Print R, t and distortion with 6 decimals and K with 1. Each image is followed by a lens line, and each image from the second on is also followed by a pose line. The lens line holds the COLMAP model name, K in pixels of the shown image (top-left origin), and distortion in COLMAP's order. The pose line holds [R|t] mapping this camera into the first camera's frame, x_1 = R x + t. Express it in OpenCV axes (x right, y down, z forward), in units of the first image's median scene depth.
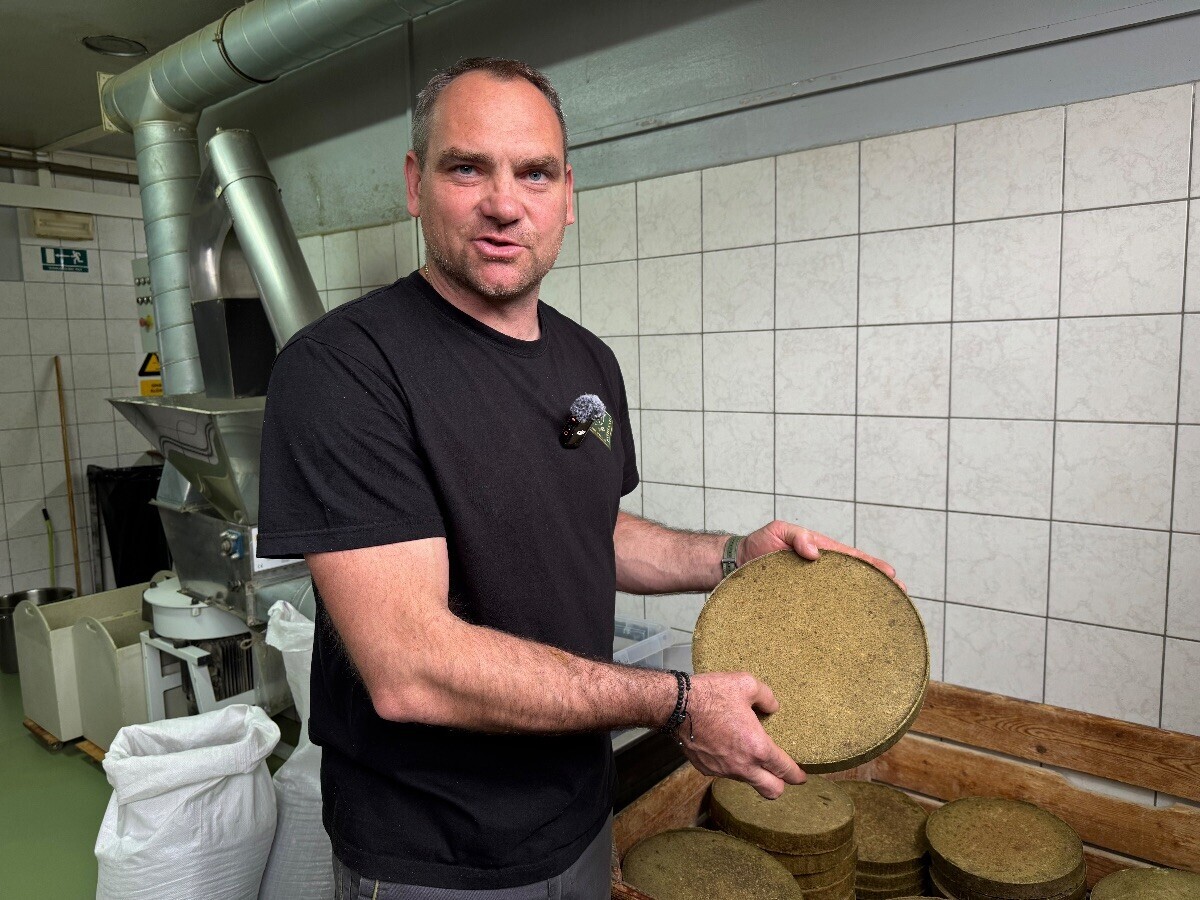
lens RADIAL K [[858.9, 0, 600.0], [0, 858.9, 450.0], [0, 0, 1]] dist [0.071657, -0.106431]
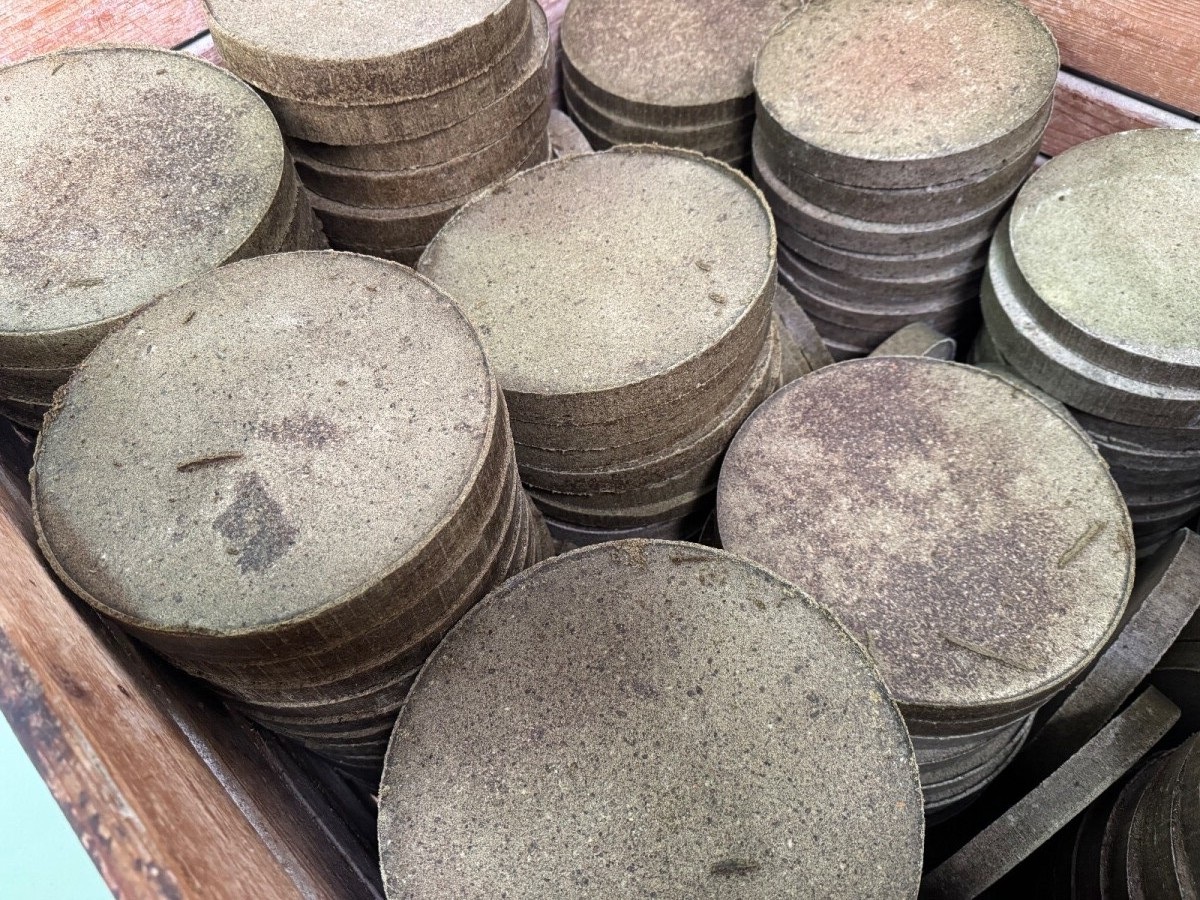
lens RADIAL K [[858.9, 0, 600.0], [0, 858.9, 450.0], [0, 0, 1]] dist [0.071657, -0.106431]
pose [[0.996207, 0.044743, -0.074629, 0.261713], [0.027813, 0.648935, 0.760335, 0.158155], [0.082449, -0.759527, 0.645229, 0.379690]]
